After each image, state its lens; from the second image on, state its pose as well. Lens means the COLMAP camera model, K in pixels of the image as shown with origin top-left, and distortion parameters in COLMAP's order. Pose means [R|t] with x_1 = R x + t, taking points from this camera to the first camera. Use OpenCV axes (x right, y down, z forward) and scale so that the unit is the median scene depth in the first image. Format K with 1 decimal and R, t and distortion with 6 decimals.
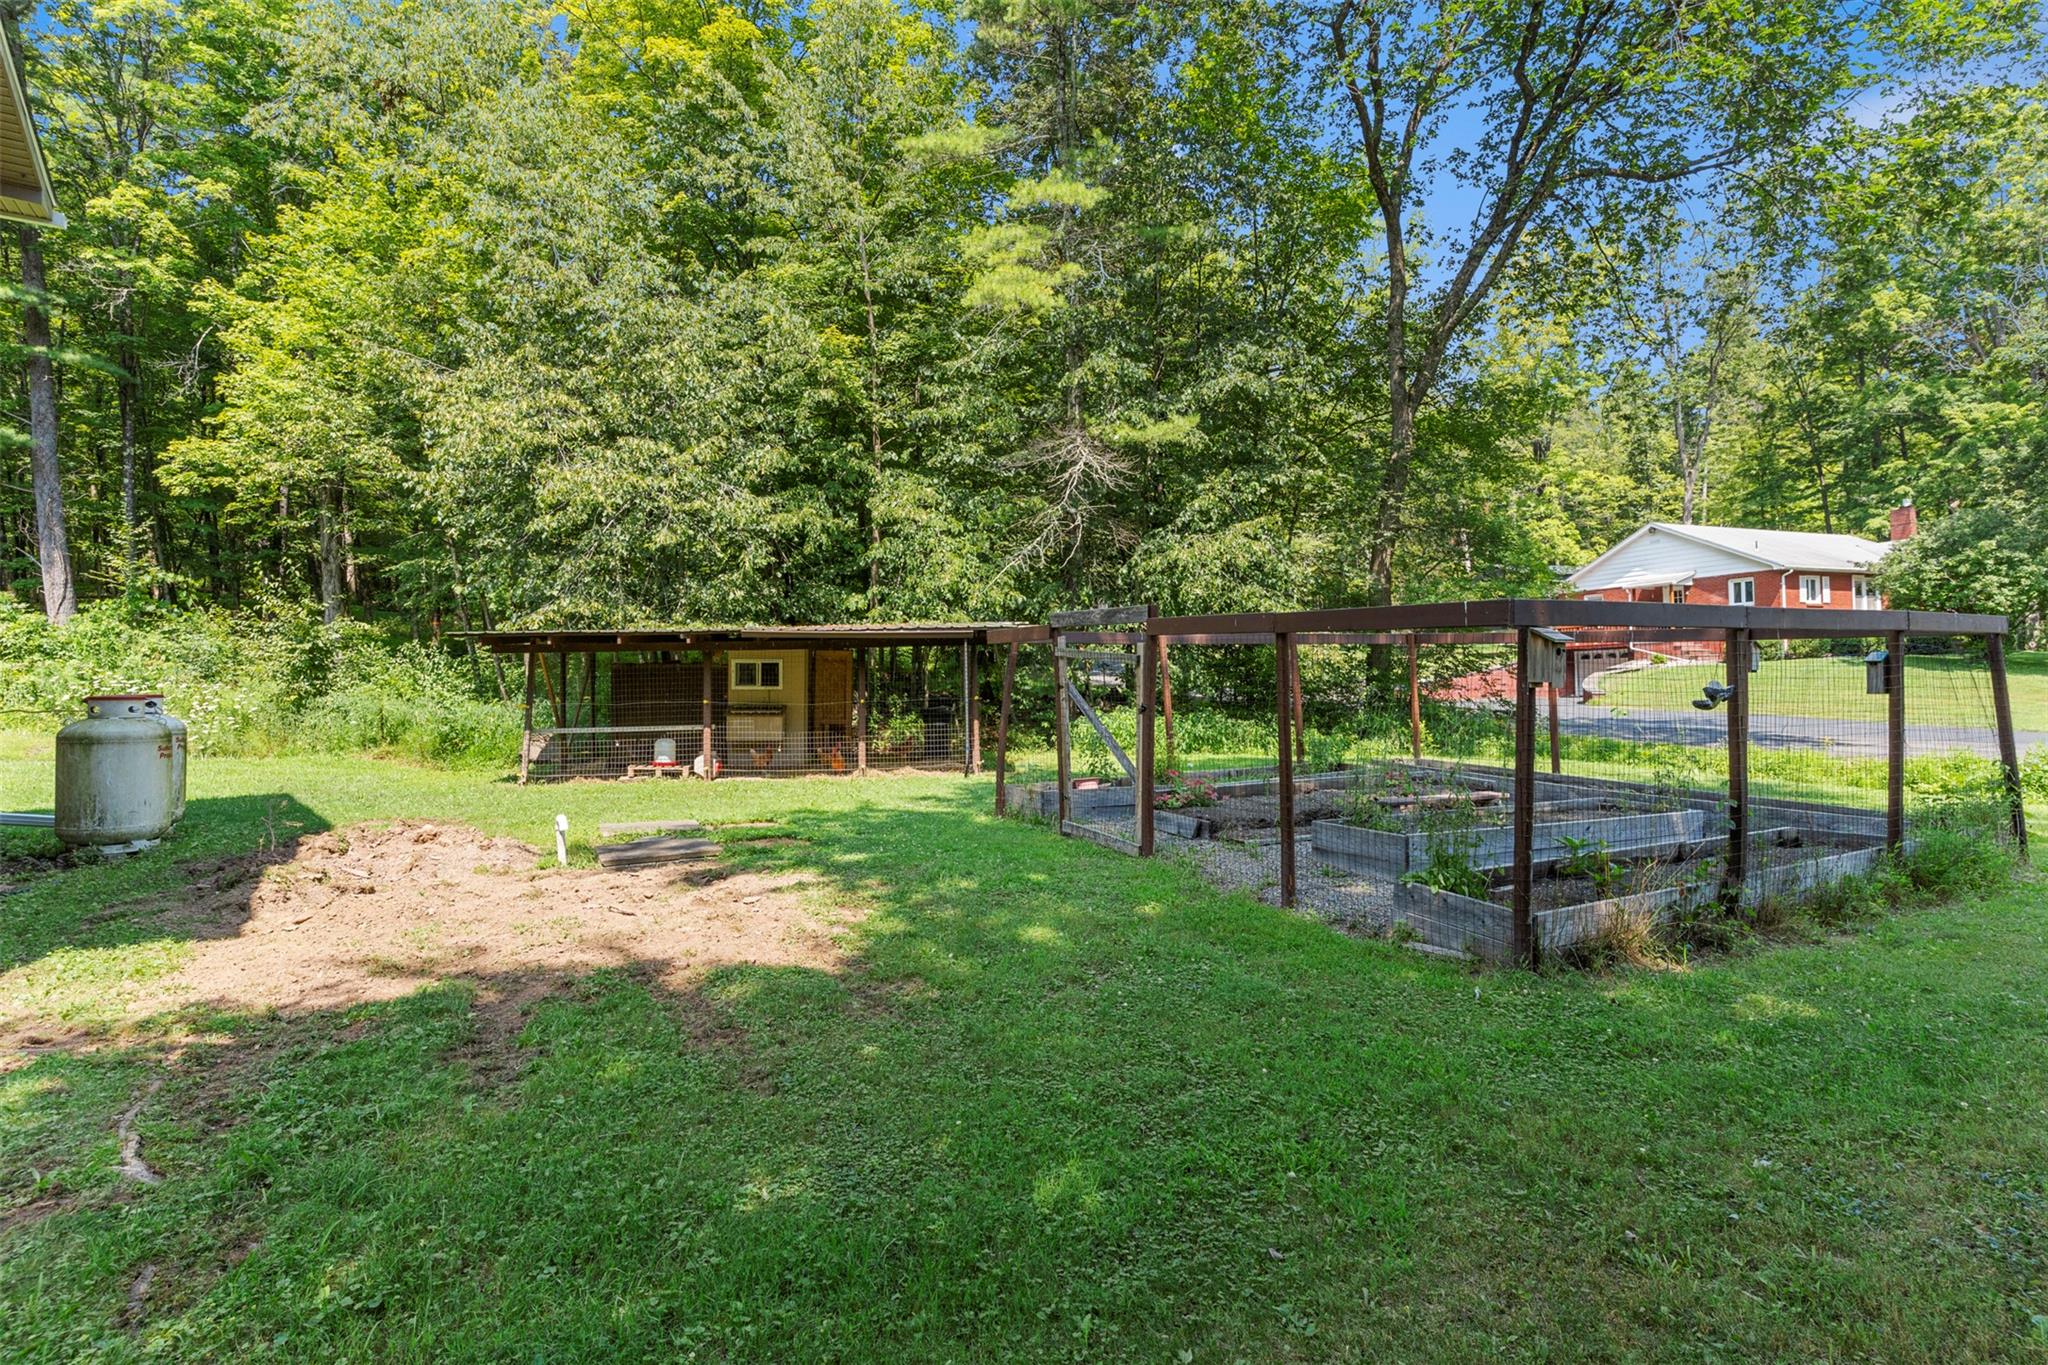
lens RADIAL K [[978.8, 0, 1027.4], [0, 978.8, 682.8], [0, 0, 1]] dist [-0.002437, 0.000544]
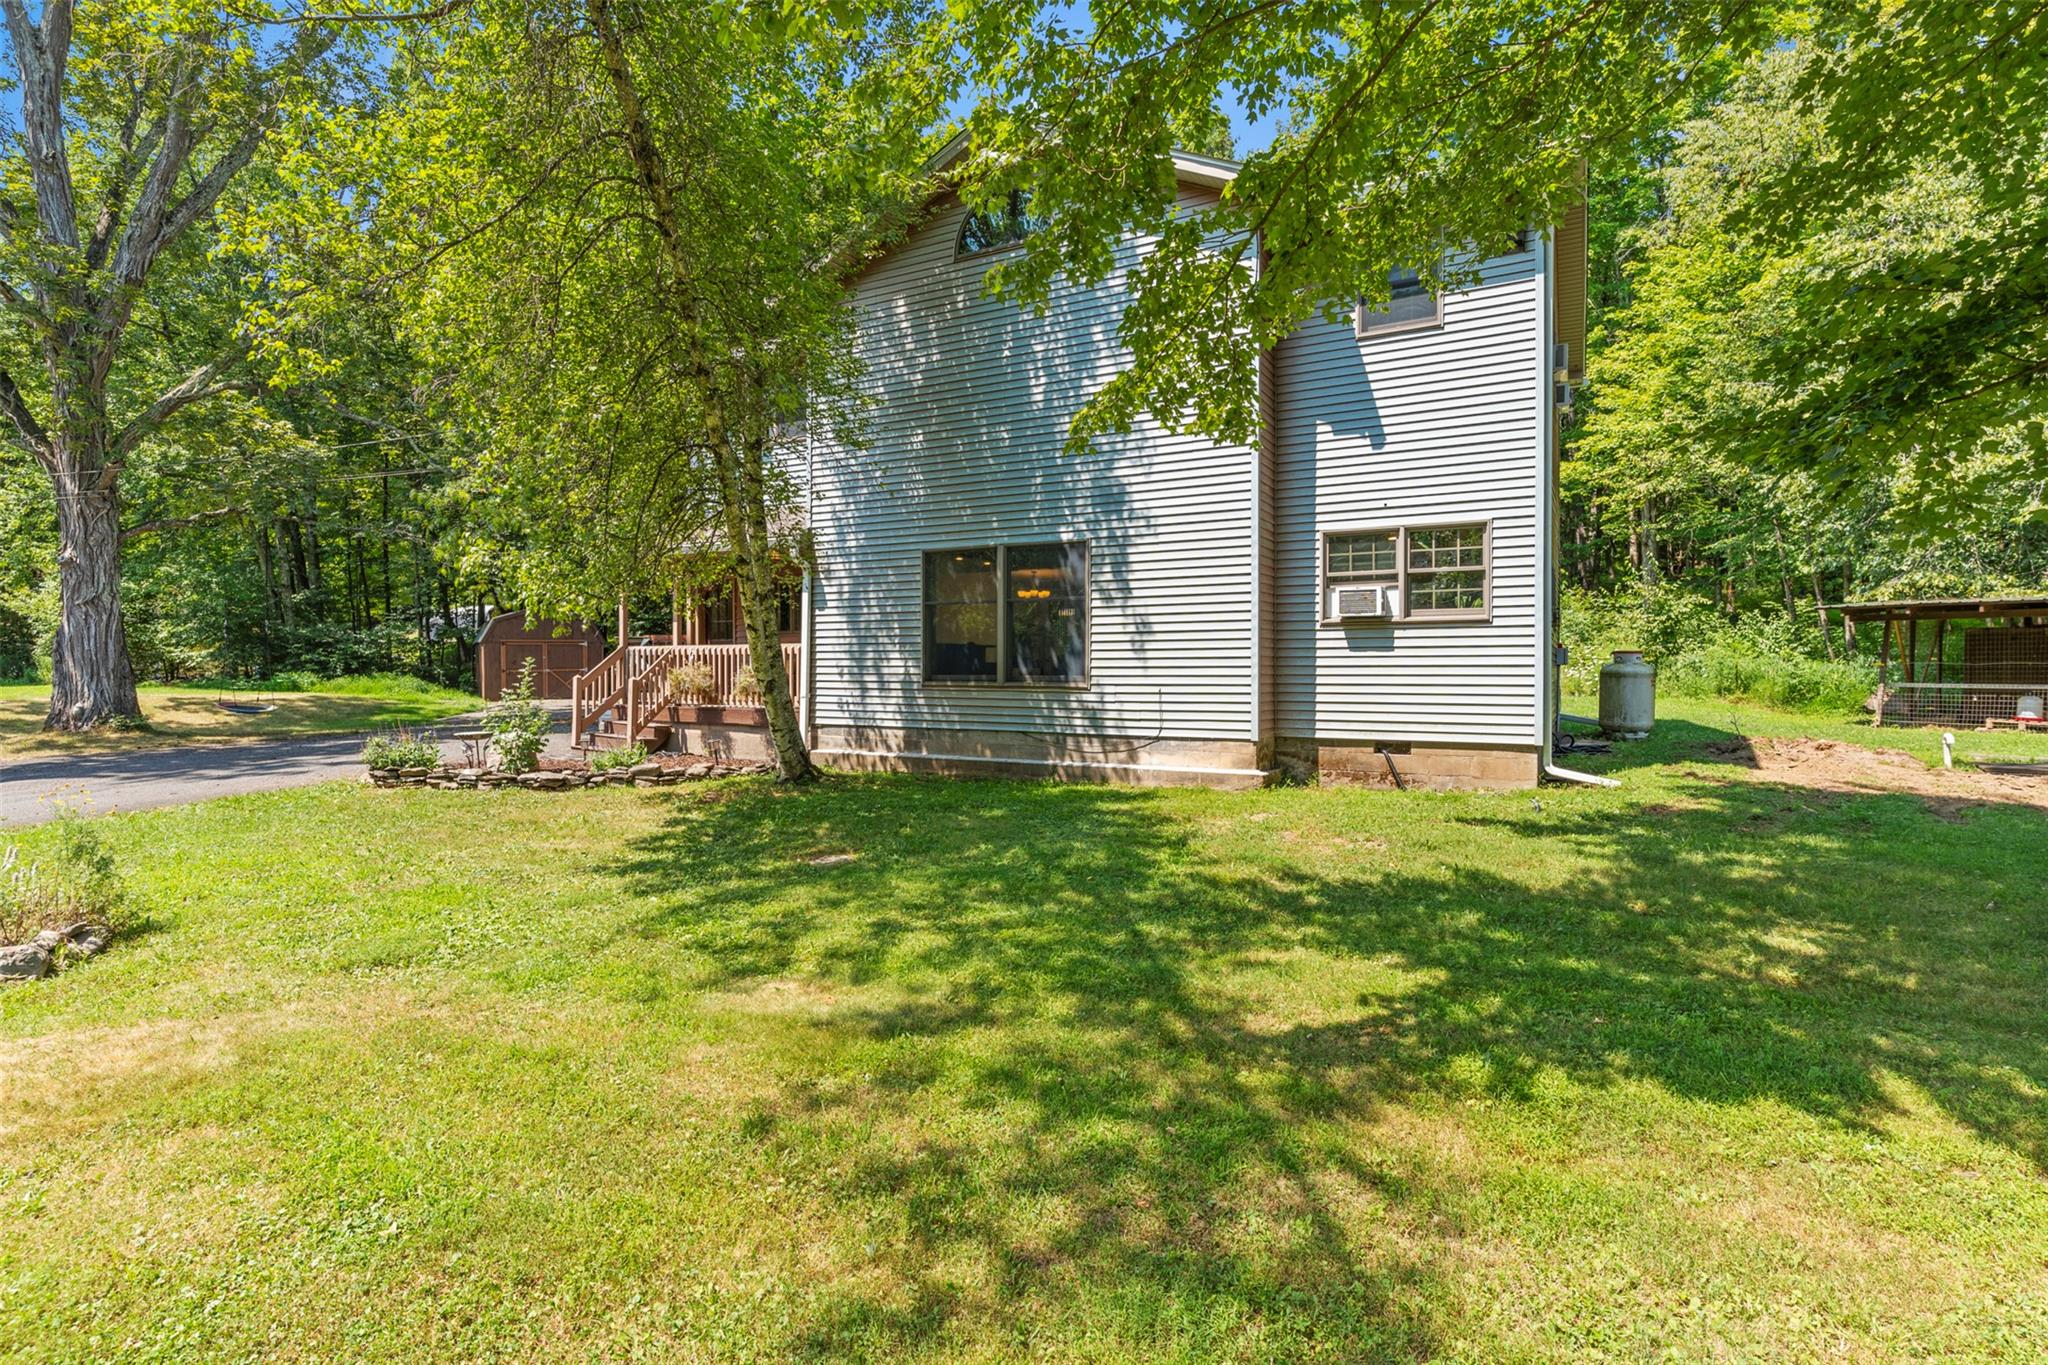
lens RADIAL K [[978.8, 0, 1035.8], [0, 978.8, 675.5], [0, 0, 1]] dist [-0.002437, 0.000544]
pose [[0.423636, 0.032816, -0.905238, 0.133086], [-0.006582, 0.999429, 0.033151, 0.003361], [0.905808, -0.008086, 0.423610, -0.424547]]
